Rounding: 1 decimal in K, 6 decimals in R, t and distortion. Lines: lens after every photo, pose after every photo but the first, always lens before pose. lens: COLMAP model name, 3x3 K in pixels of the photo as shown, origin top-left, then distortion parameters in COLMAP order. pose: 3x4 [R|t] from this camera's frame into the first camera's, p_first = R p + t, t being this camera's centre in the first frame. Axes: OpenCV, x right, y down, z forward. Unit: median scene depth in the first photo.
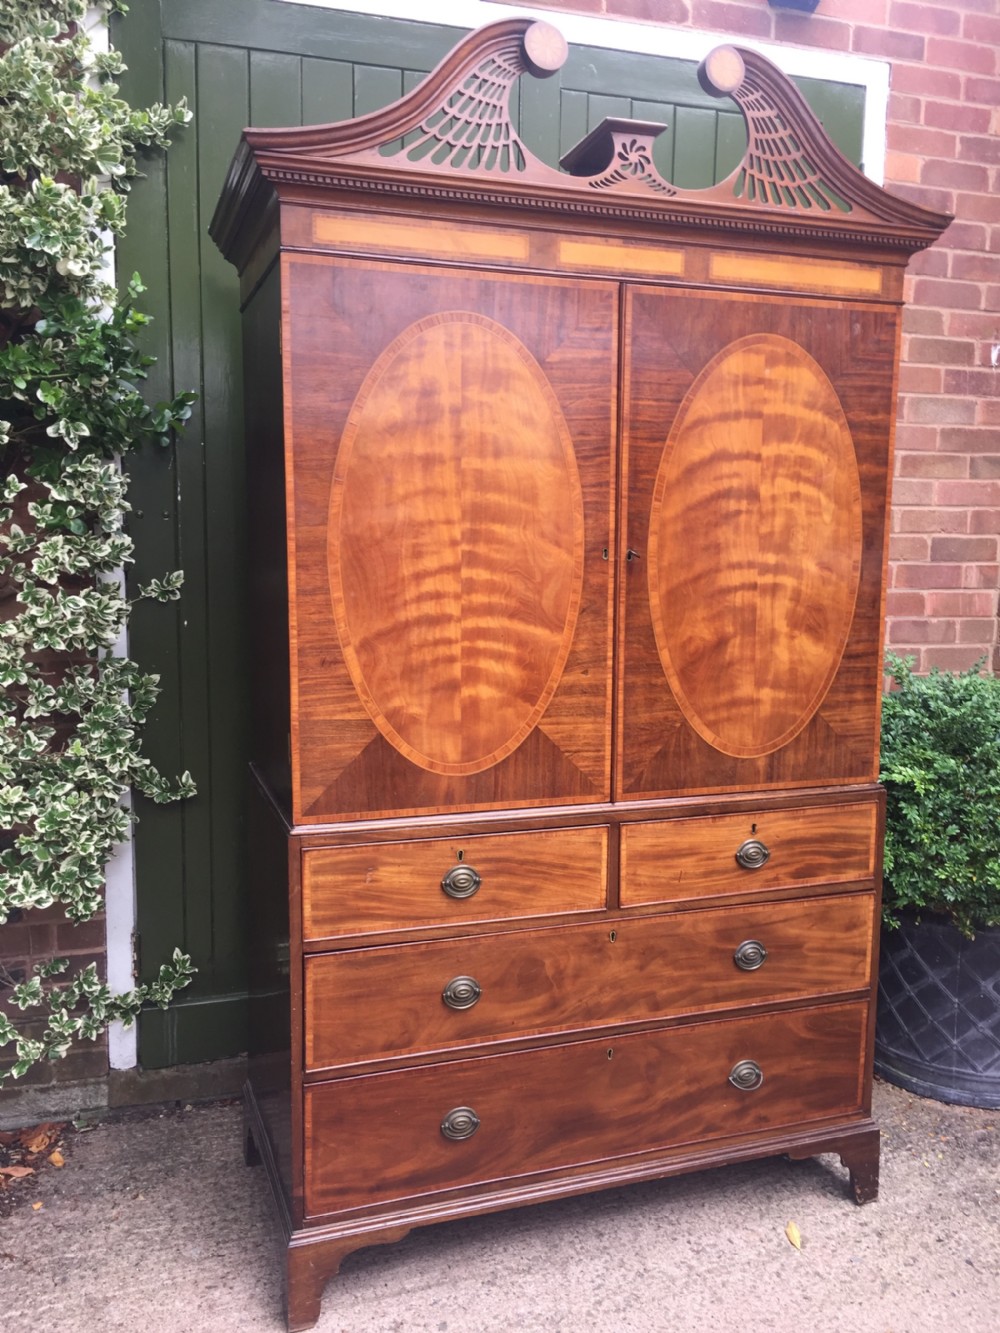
lens RADIAL K [[1160.8, 0, 504.1], [0, 1160.8, 670.9], [0, 0, 1]] dist [0.074995, -0.114152]
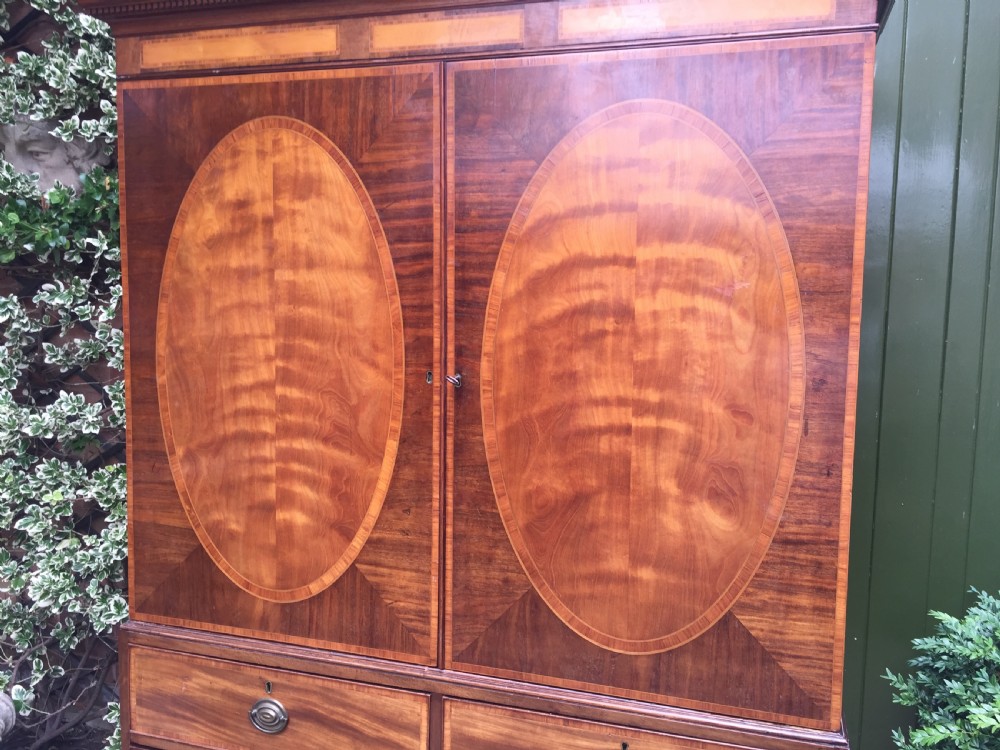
lens RADIAL K [[870.8, 0, 488.5], [0, 870.8, 373.3], [0, 0, 1]] dist [0.074995, -0.114152]
pose [[0.794034, 0.060506, -0.604855, 0.508261], [-0.085150, 0.996294, -0.012119, -0.099370], [0.601881, 0.061126, 0.796243, 0.511860]]
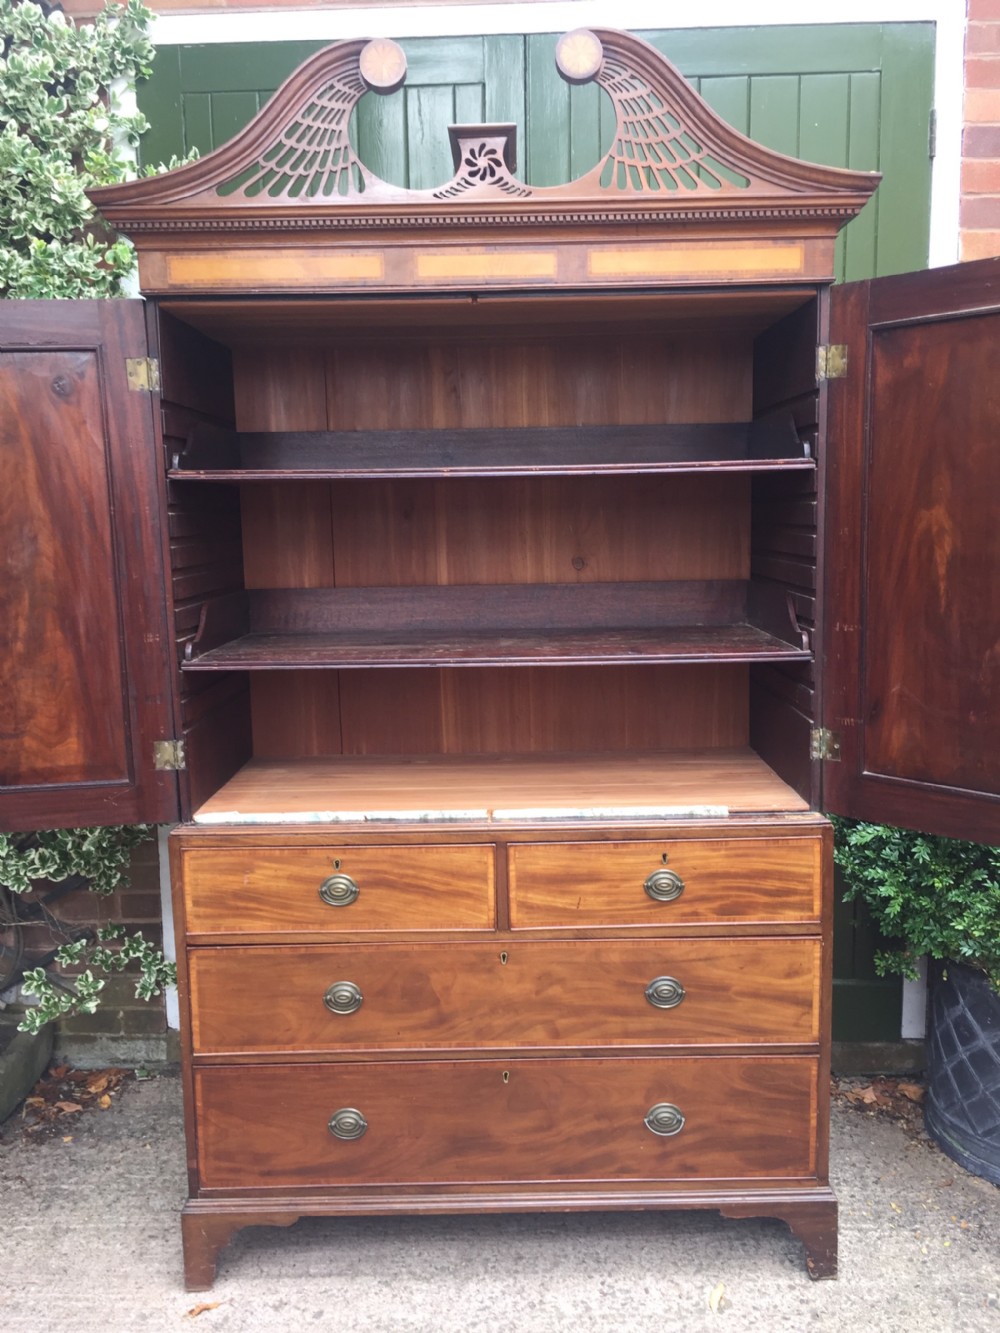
lens RADIAL K [[1160.8, 0, 496.5], [0, 1160.8, 668.6], [0, 0, 1]] dist [0.074995, -0.114152]
pose [[0.939855, 0.017929, -0.341103, 0.432605], [-0.012699, 0.999765, 0.017561, -0.033858], [0.341338, -0.012173, 0.939862, 0.082086]]
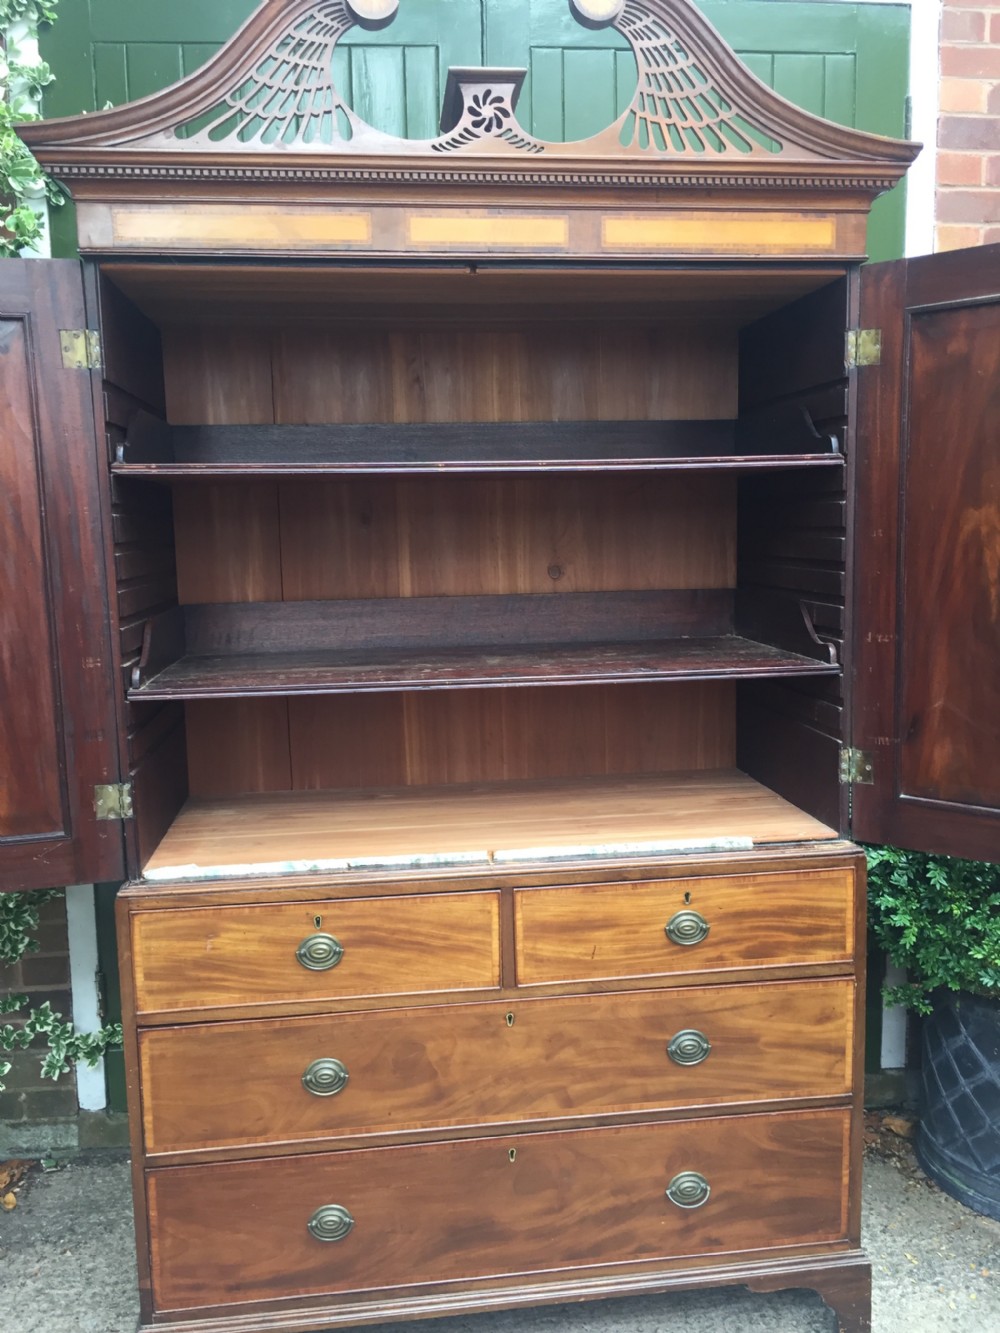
lens RADIAL K [[1160.8, 0, 498.0], [0, 1160.8, 670.2], [0, 0, 1]] dist [0.074995, -0.114152]
pose [[0.976151, -0.003726, -0.217062, 0.282667], [0.004239, 0.999989, 0.001902, -0.033194], [0.217053, -0.002777, 0.976156, 0.162212]]
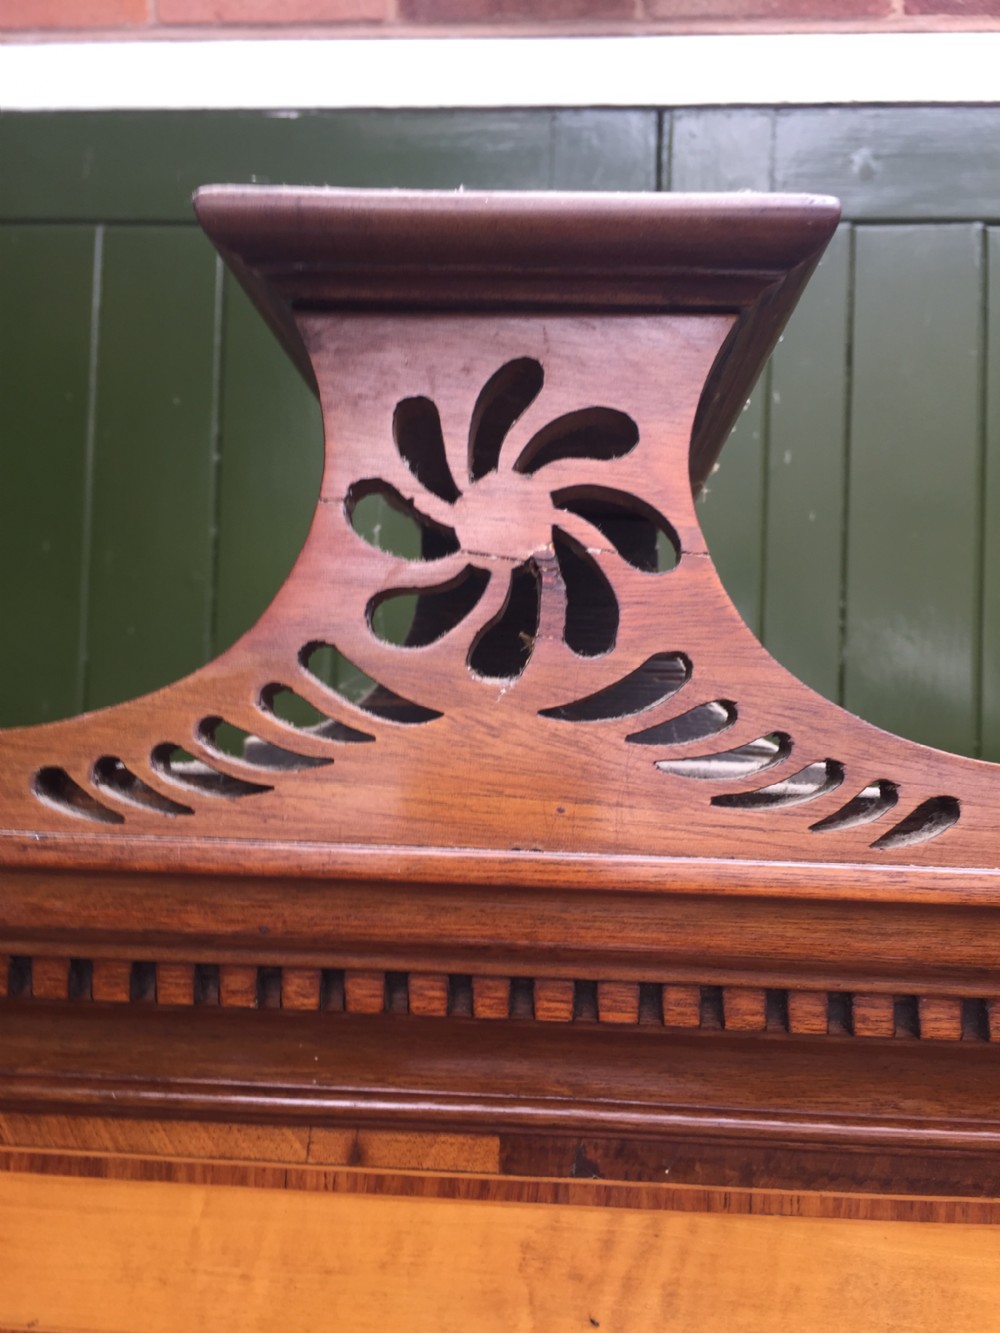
lens RADIAL K [[1160.8, 0, 500.0], [0, 1160.8, 662.9], [0, 0, 1]] dist [0.074995, -0.114152]
pose [[0.927743, 0.003742, -0.373200, 0.141069], [-0.066985, 0.985382, -0.156637, -0.384159], [0.367158, 0.170318, 0.914432, 0.851742]]
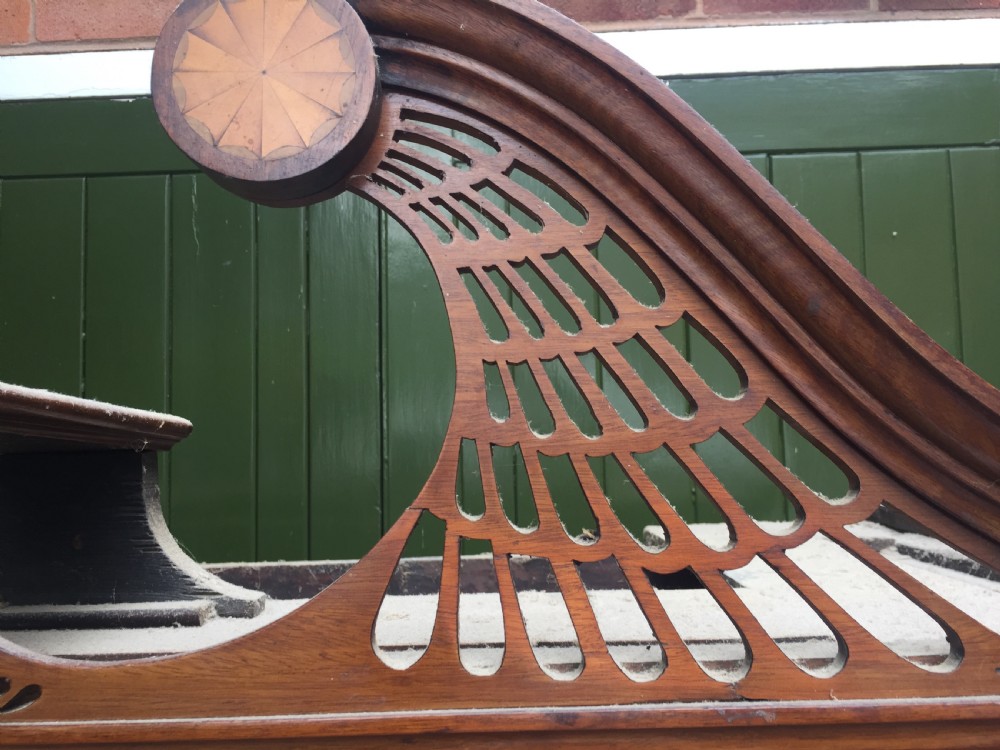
lens RADIAL K [[870.8, 0, 497.1], [0, 870.8, 351.3], [0, 0, 1]] dist [0.074995, -0.114152]
pose [[0.942864, -0.069789, -0.325787, 0.257394], [-0.005263, 0.974574, -0.224002, -0.411586], [0.333136, 0.212918, 0.918524, 0.841410]]
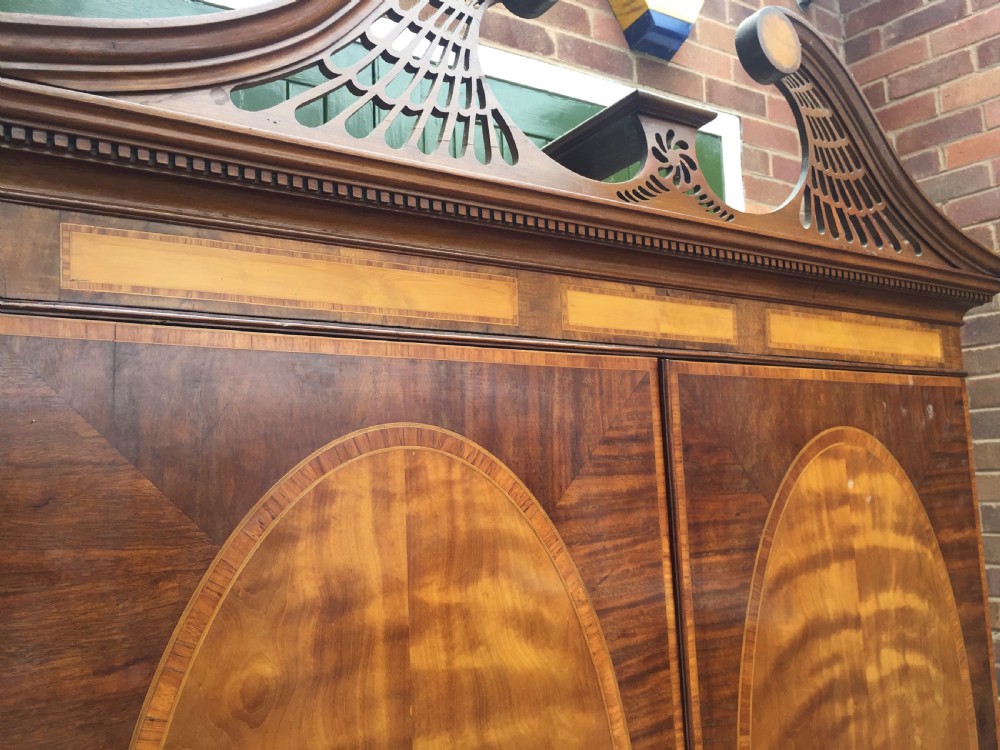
lens RADIAL K [[870.8, 0, 508.2], [0, 870.8, 365.9], [0, 0, 1]] dist [0.074995, -0.114152]
pose [[0.959811, -0.015095, 0.280241, -0.088586], [0.085478, 0.966834, -0.240678, -0.224222], [-0.267313, 0.254960, 0.929268, 0.603438]]
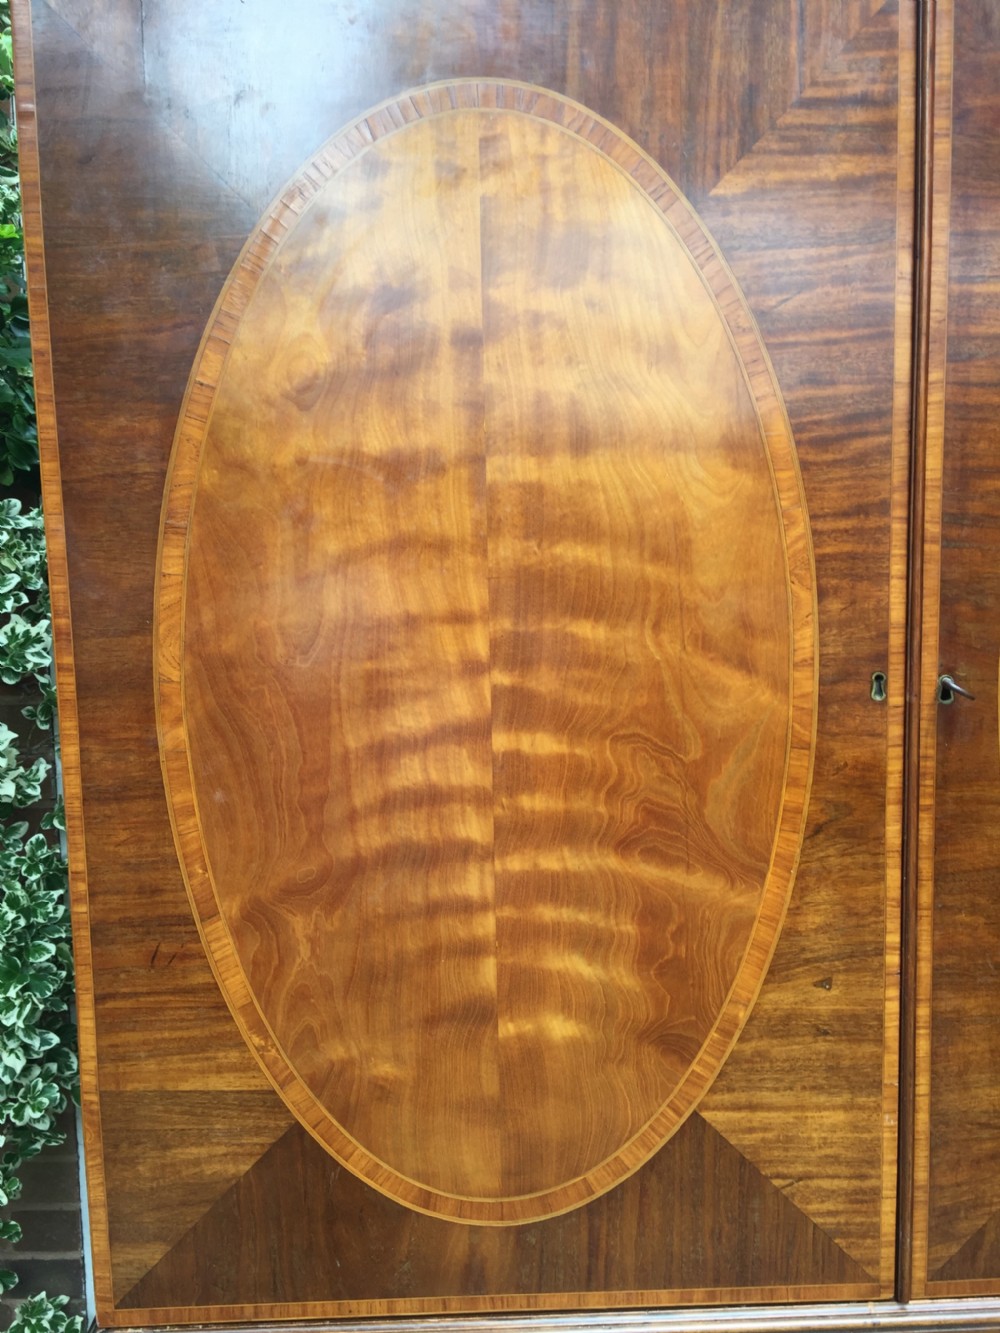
lens RADIAL K [[1160.8, 0, 499.4], [0, 1160.8, 670.5], [0, 0, 1]] dist [0.074995, -0.114152]
pose [[0.954152, 0.009429, -0.299173, 0.082725], [-0.011823, 0.999911, -0.006193, -0.101719], [0.299088, 0.009447, 0.954179, 0.586744]]
